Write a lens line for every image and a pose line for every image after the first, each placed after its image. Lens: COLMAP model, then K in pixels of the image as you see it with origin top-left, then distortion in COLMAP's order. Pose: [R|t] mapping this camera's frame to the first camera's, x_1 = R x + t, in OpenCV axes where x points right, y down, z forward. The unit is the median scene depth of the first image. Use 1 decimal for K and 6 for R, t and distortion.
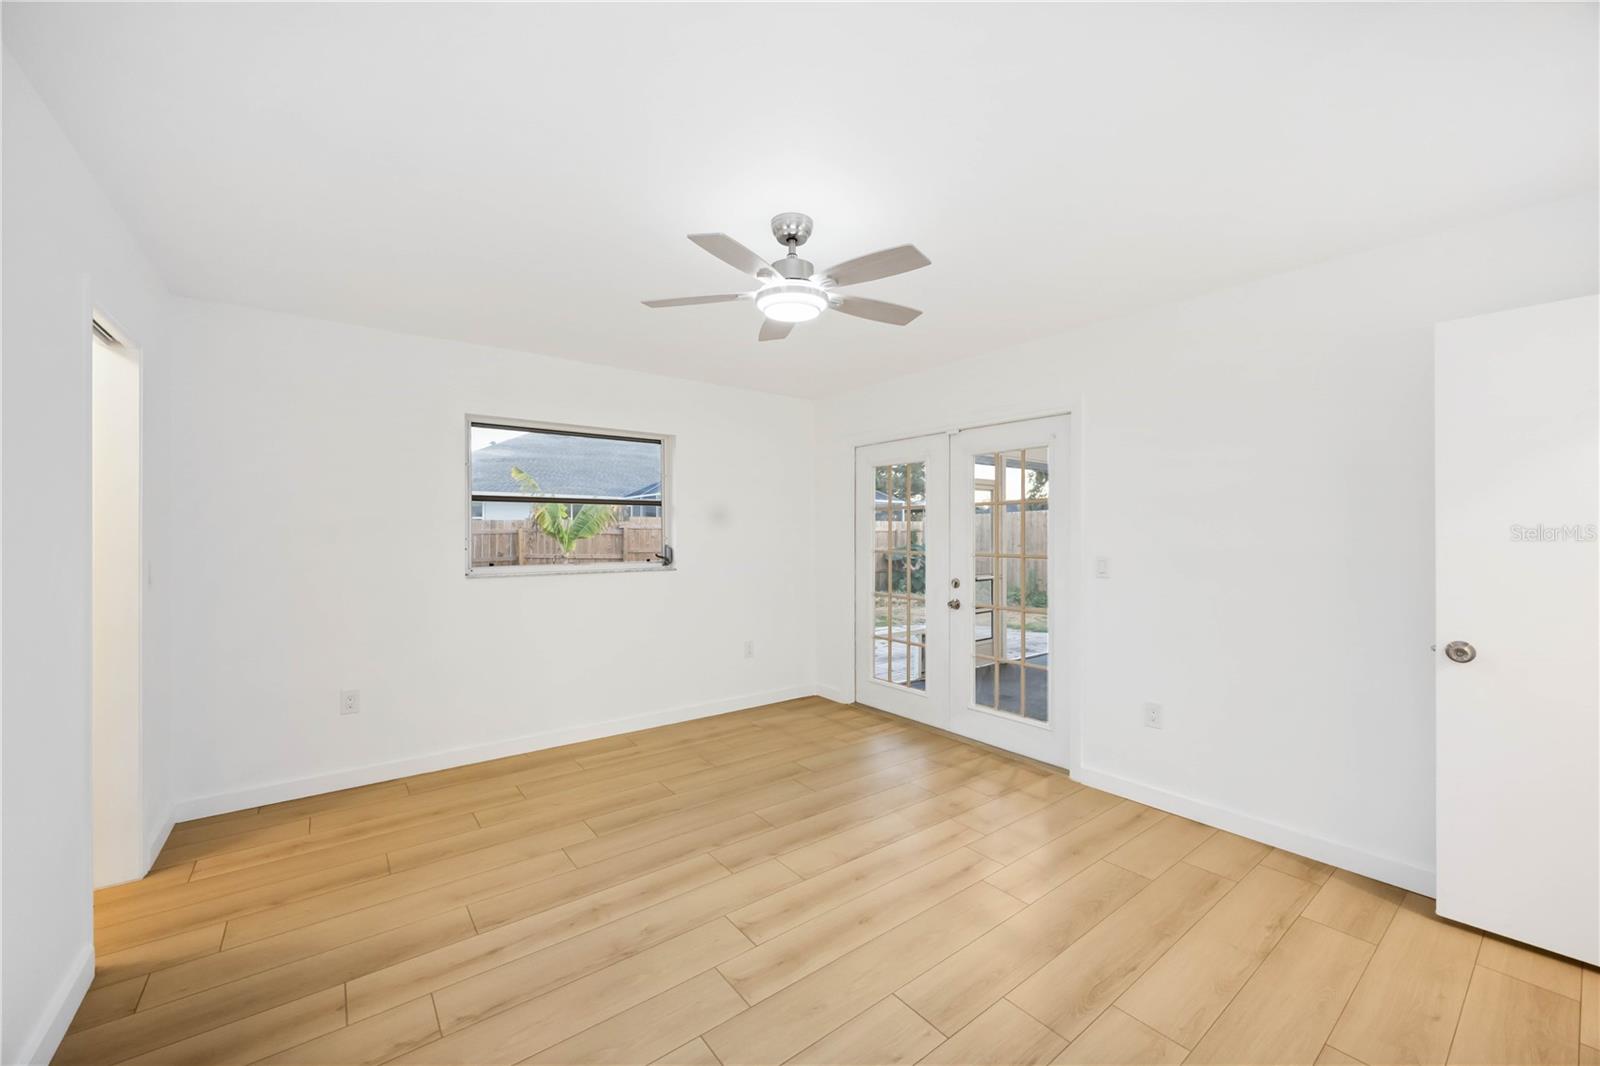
lens RADIAL K [[607.4, 0, 811.4], [0, 607.4, 534.8], [0, 0, 1]] dist [0.002133, 0.000031]
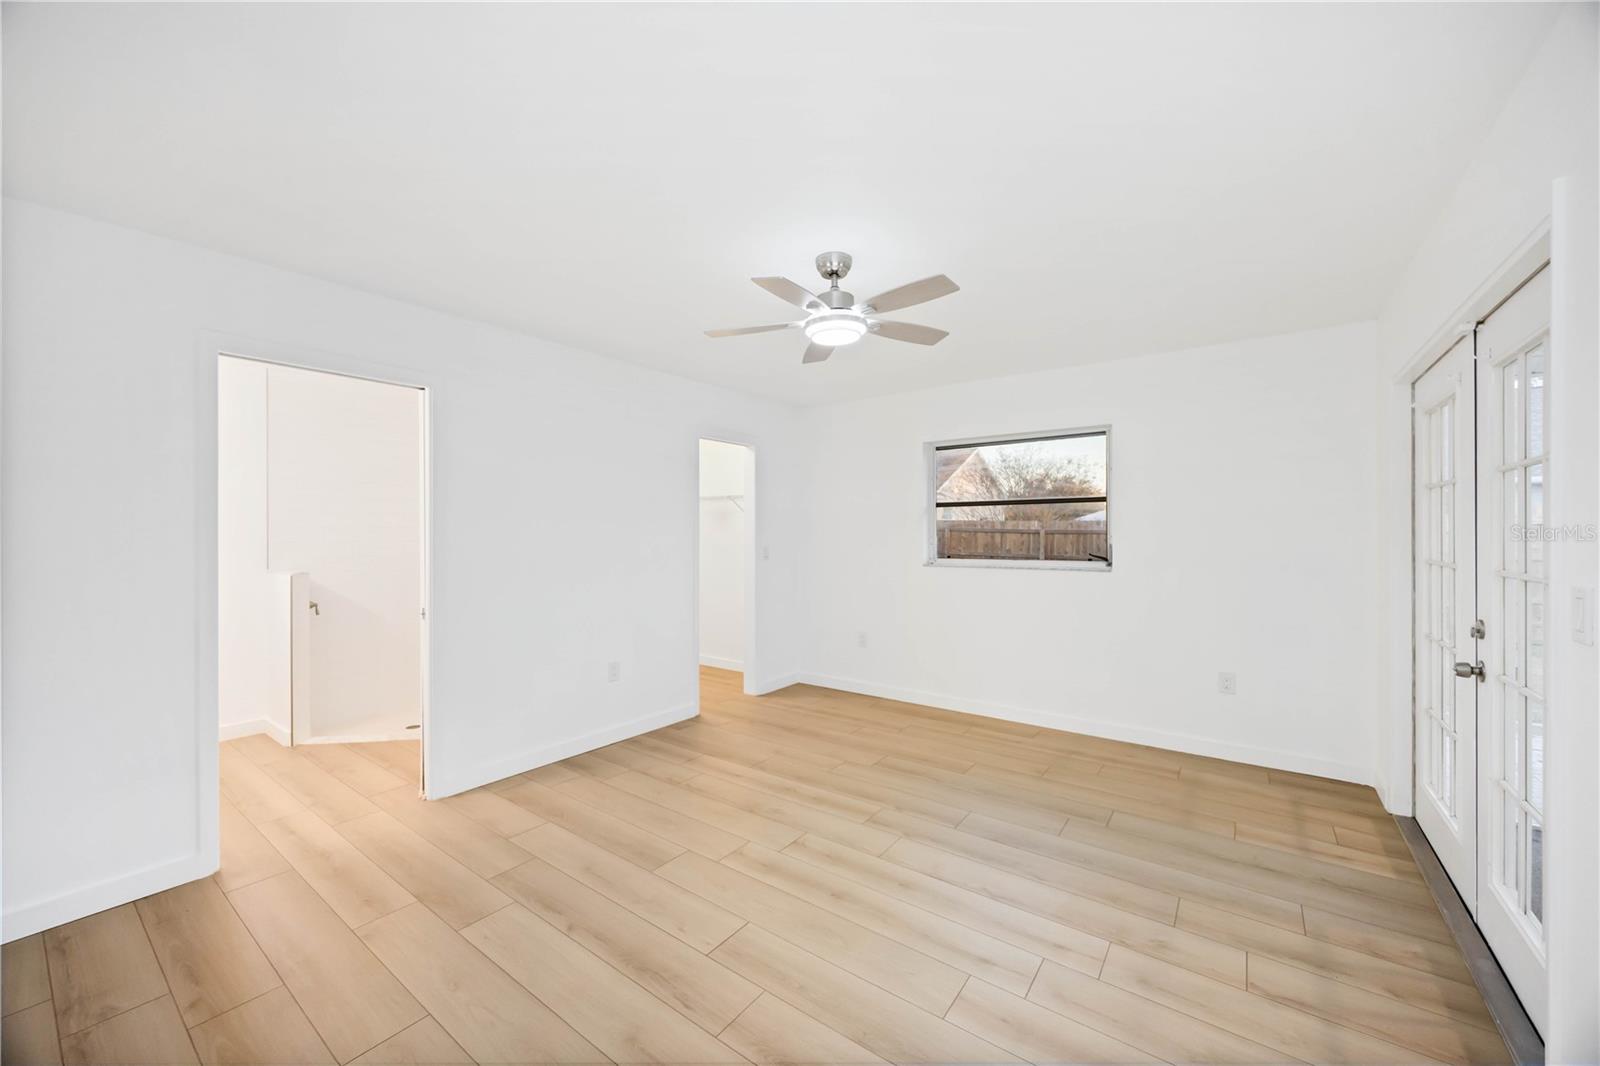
lens RADIAL K [[607.4, 0, 810.3], [0, 607.4, 535.8], [0, 0, 1]] dist [0.002133, 0.000031]
pose [[0.283645, 0.000370, -0.958929, 0.683327], [0.001479, 0.999999, 0.000824, 0.007737], [0.958928, -0.001652, 0.283644, 0.418027]]
